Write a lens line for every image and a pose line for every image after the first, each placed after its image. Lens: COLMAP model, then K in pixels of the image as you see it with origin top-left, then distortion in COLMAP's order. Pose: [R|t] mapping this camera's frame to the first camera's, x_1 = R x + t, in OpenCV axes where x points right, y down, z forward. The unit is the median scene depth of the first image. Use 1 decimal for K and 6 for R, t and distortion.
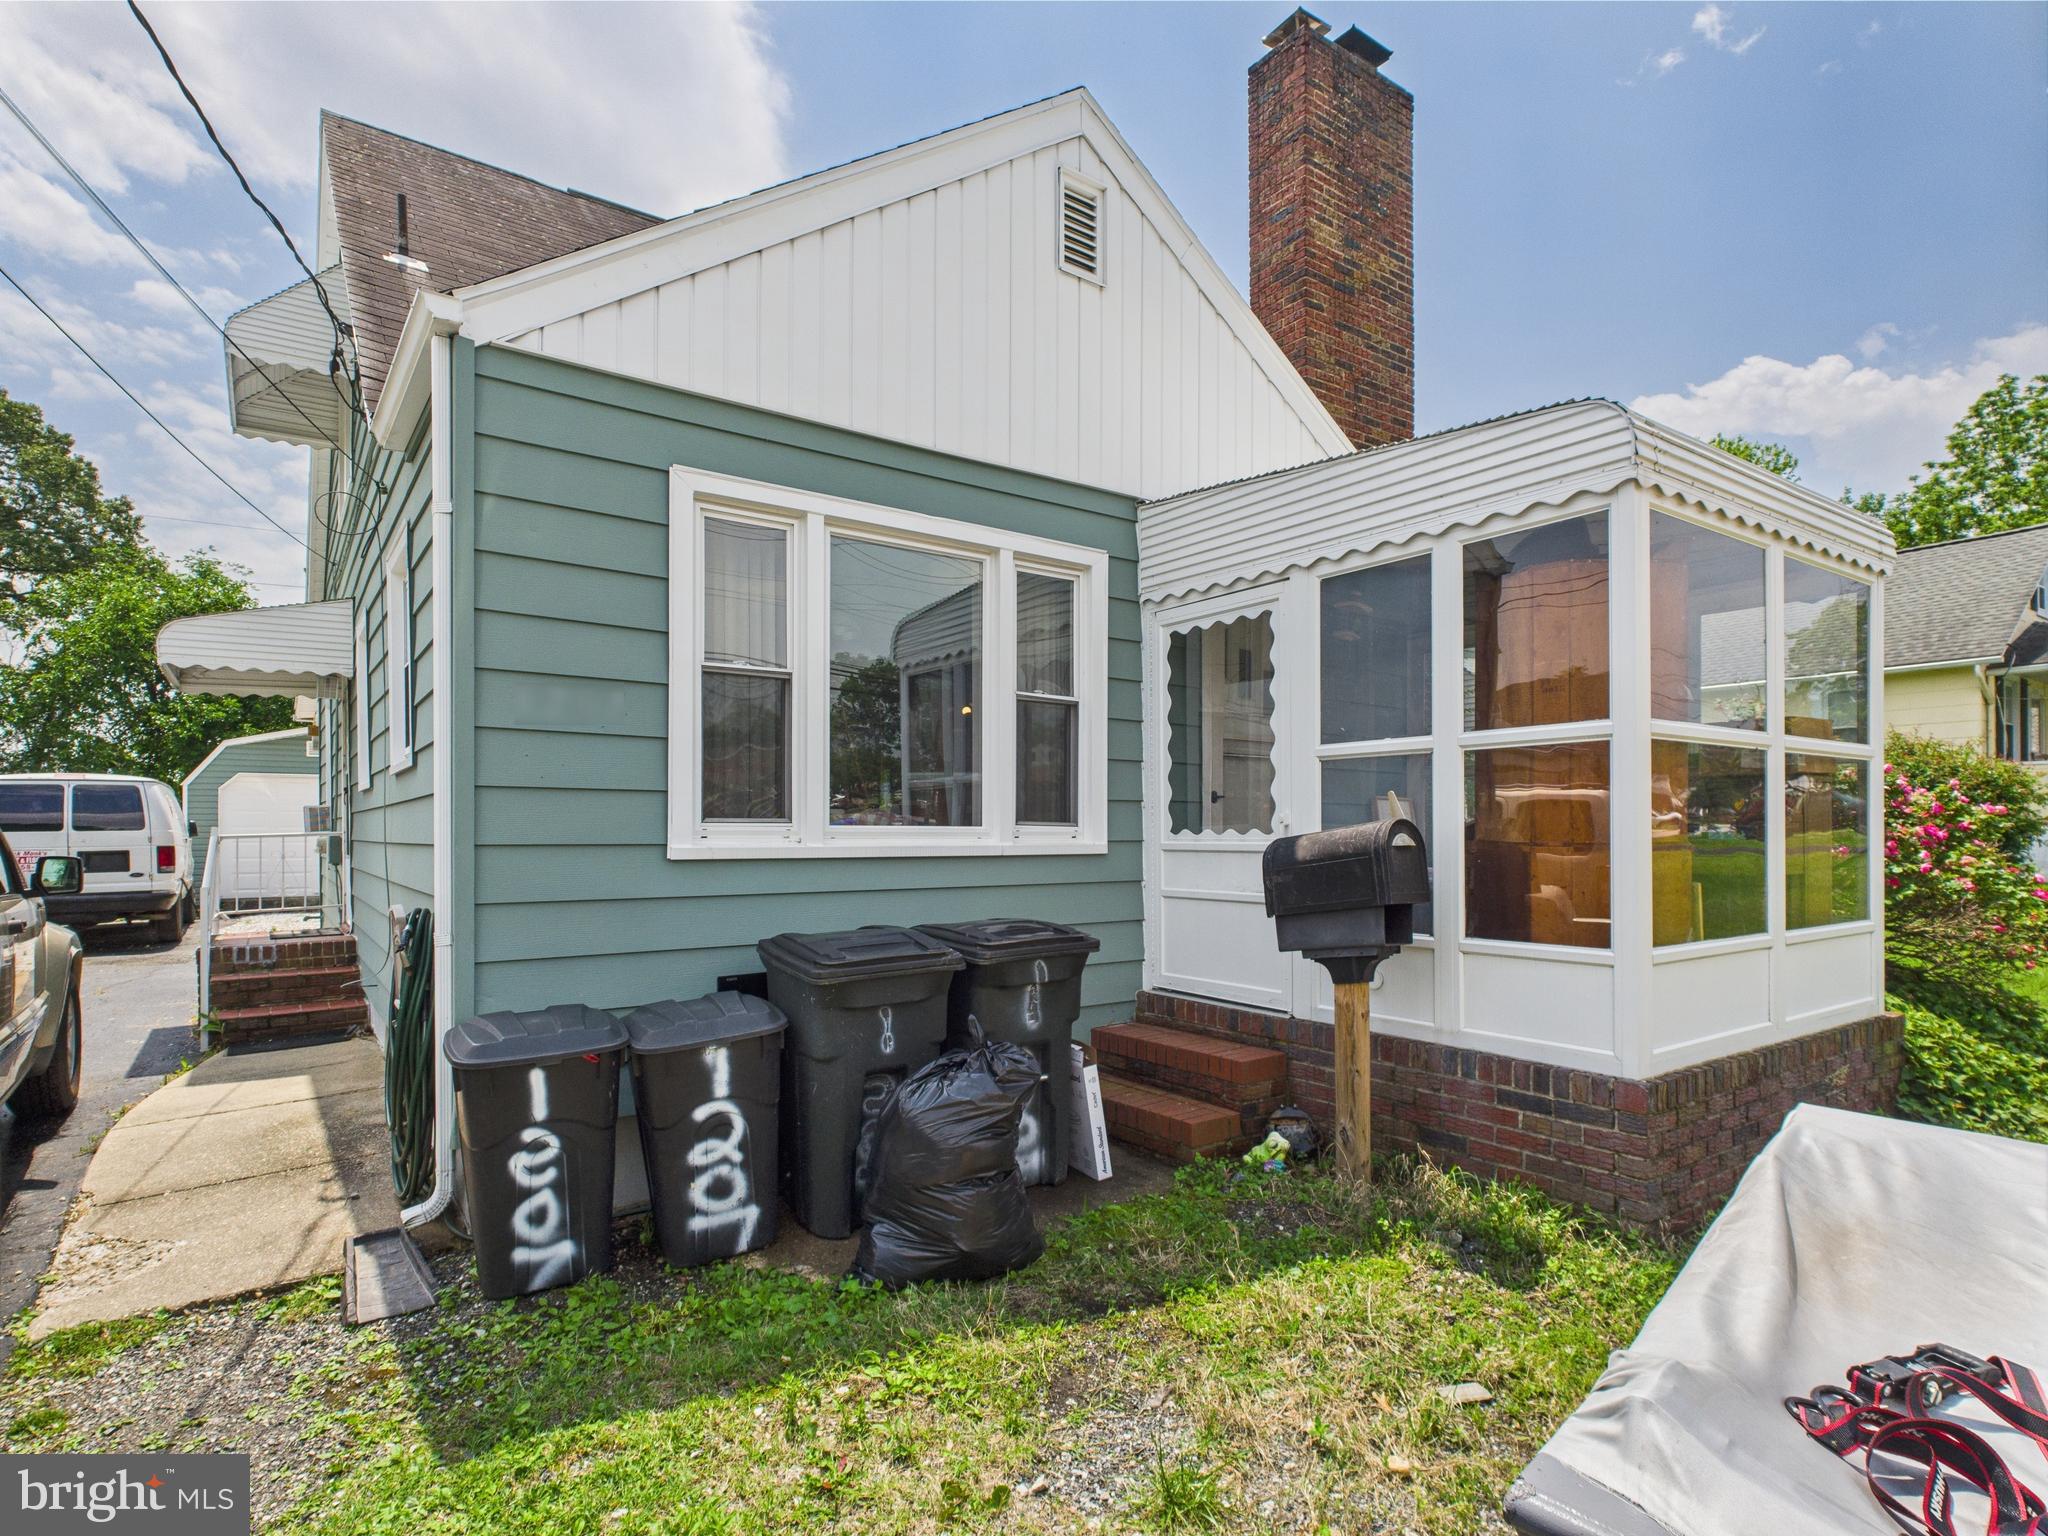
lens RADIAL K [[1090.3, 0, 1044.3], [0, 1090.3, 813.8], [0, 0, 1]] dist [-0.000195, 0.000765]
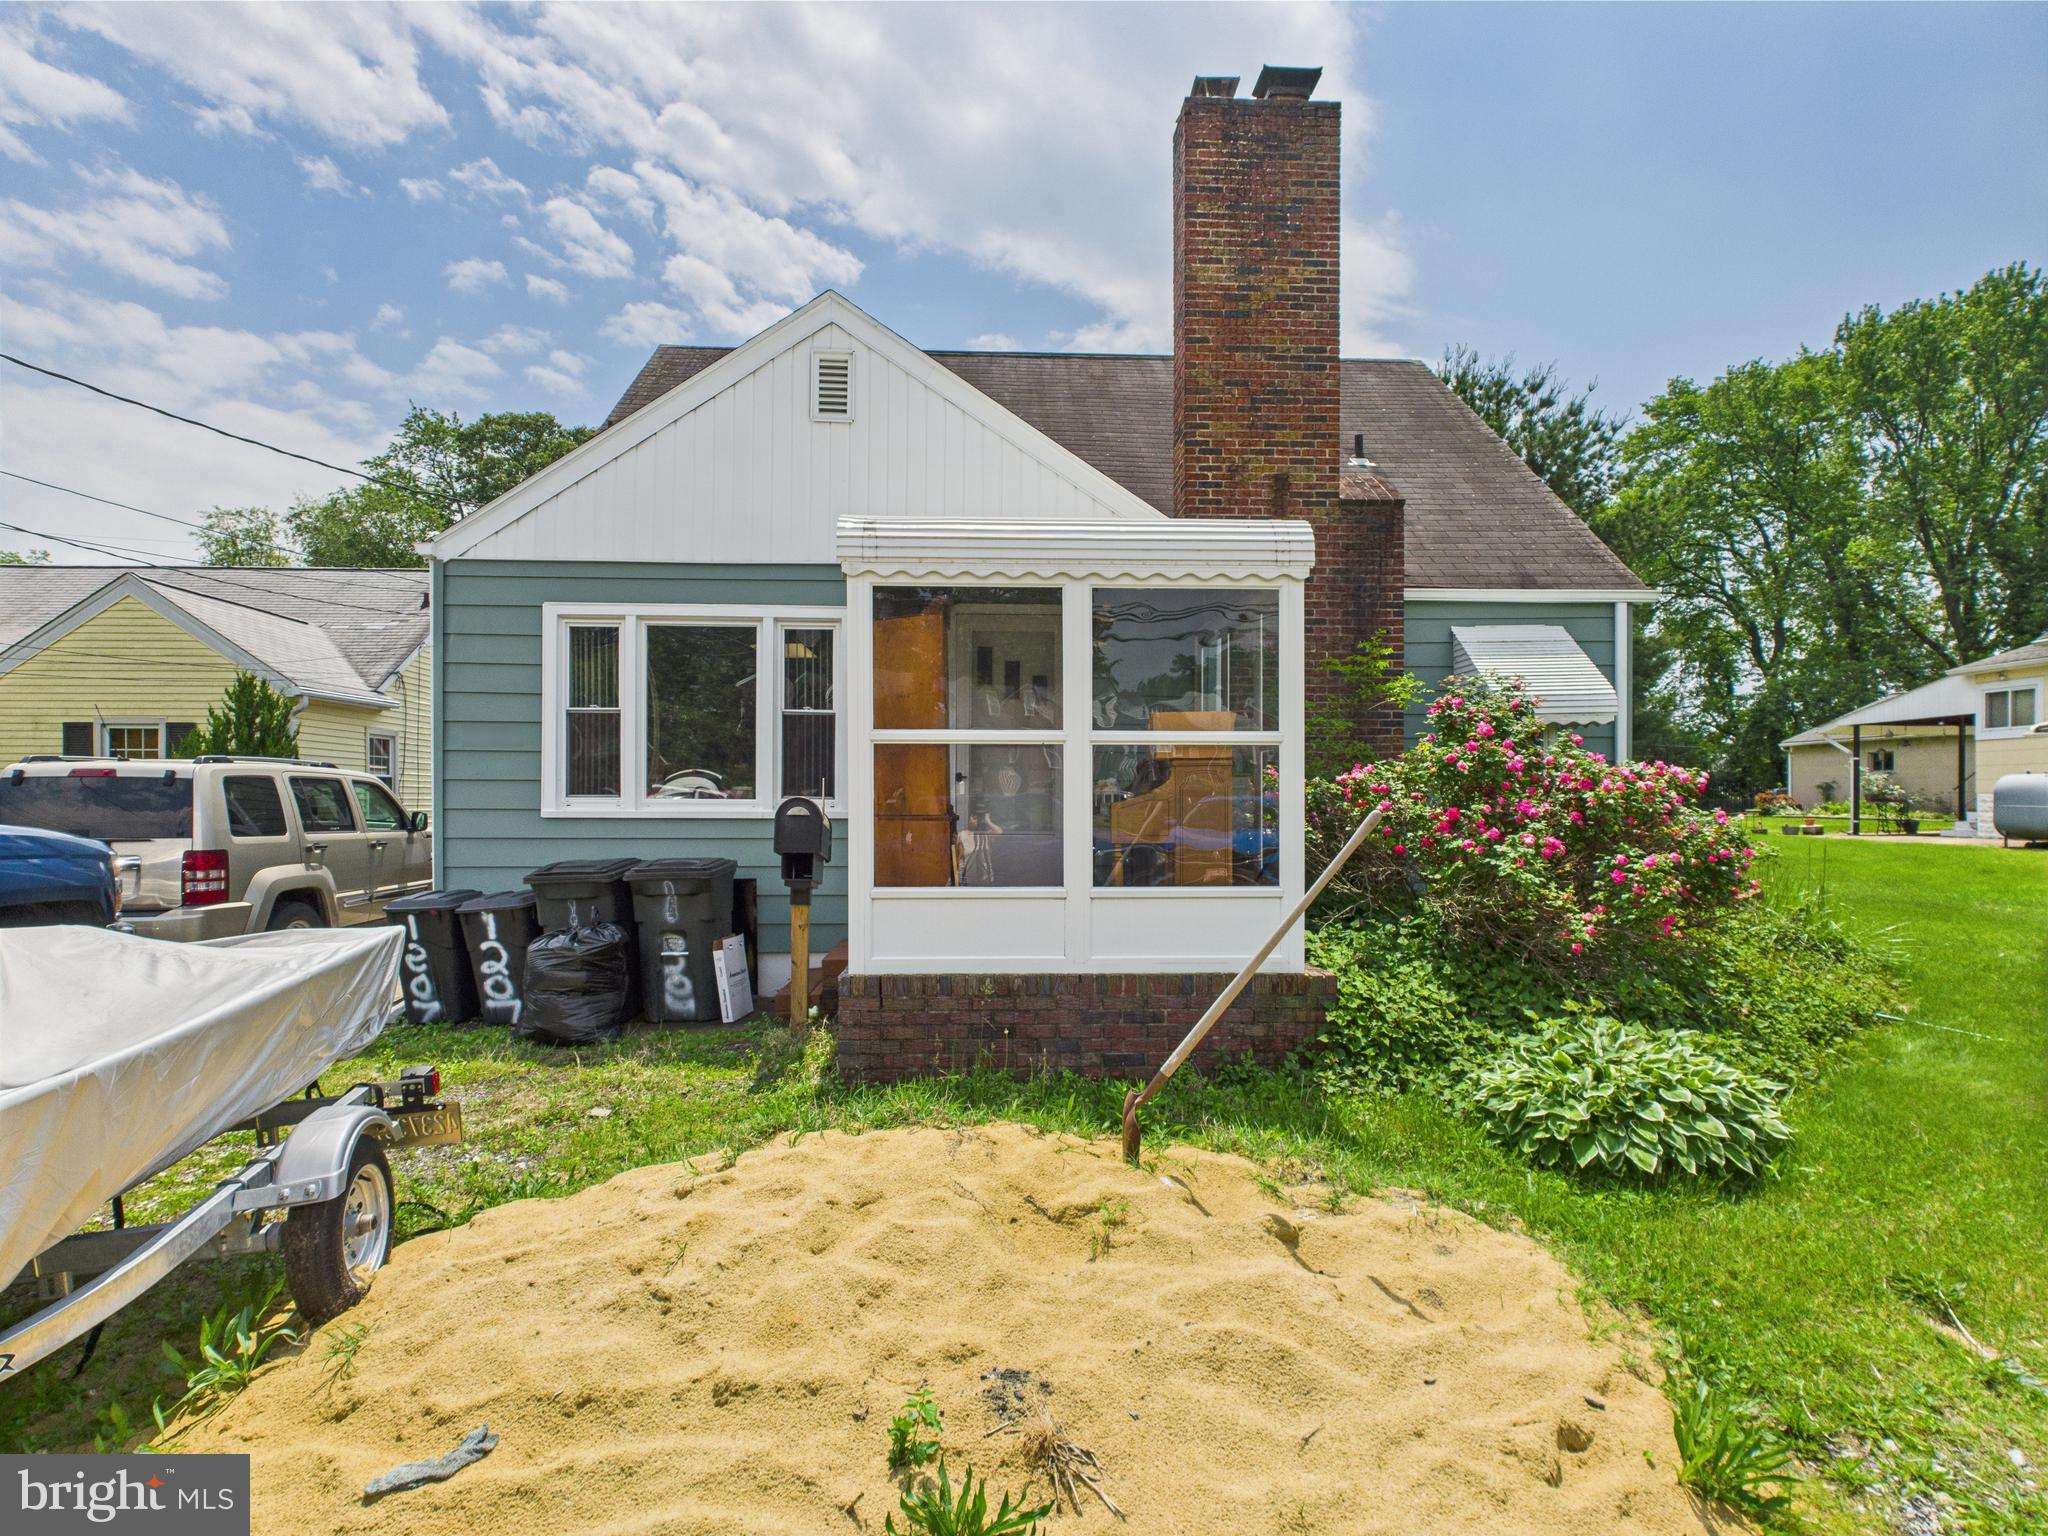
lens RADIAL K [[1090.3, 0, 1036.0], [0, 1090.3, 777.4], [0, 0, 1]] dist [-0.000195, 0.000765]
pose [[0.839310, -0.006867, -0.543610, 1.359743], [0.007308, 0.999972, -0.001348, -0.016633], [0.543604, -0.002842, 0.839337, -0.092004]]
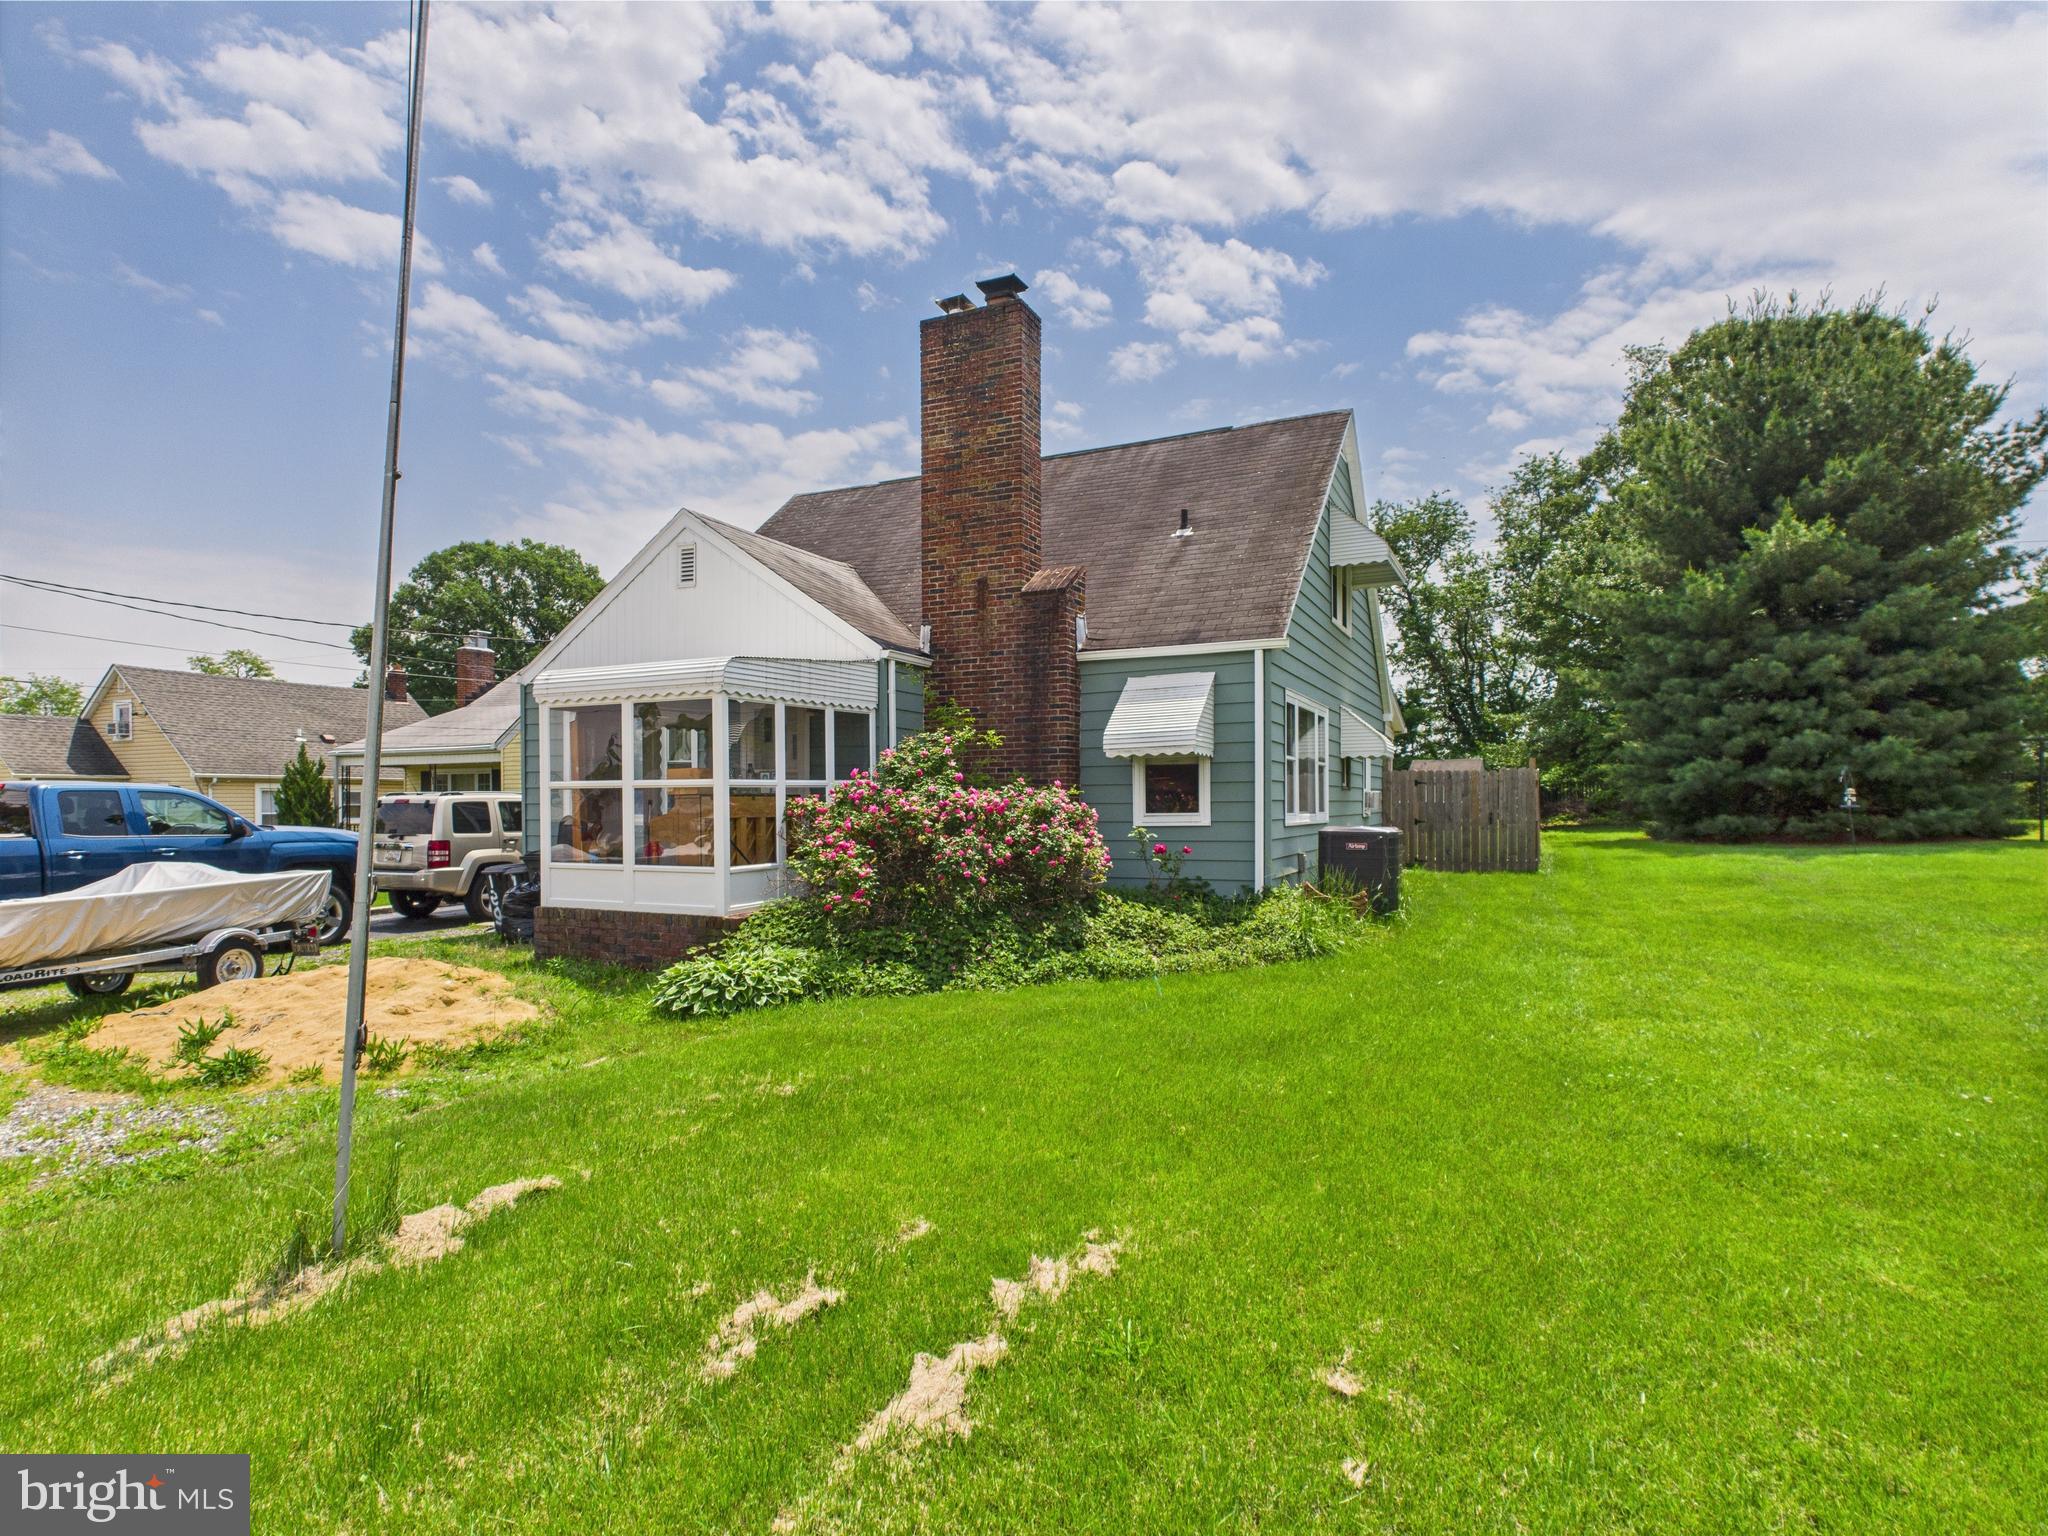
lens RADIAL K [[1090.3, 0, 1015.5], [0, 1090.3, 777.9], [0, 0, 1]] dist [-0.000195, 0.000765]
pose [[0.484155, -0.017921, -0.874799, 3.224670], [0.020333, 0.999751, -0.009227, -0.039960], [0.874746, -0.013320, 0.484398, 0.604260]]
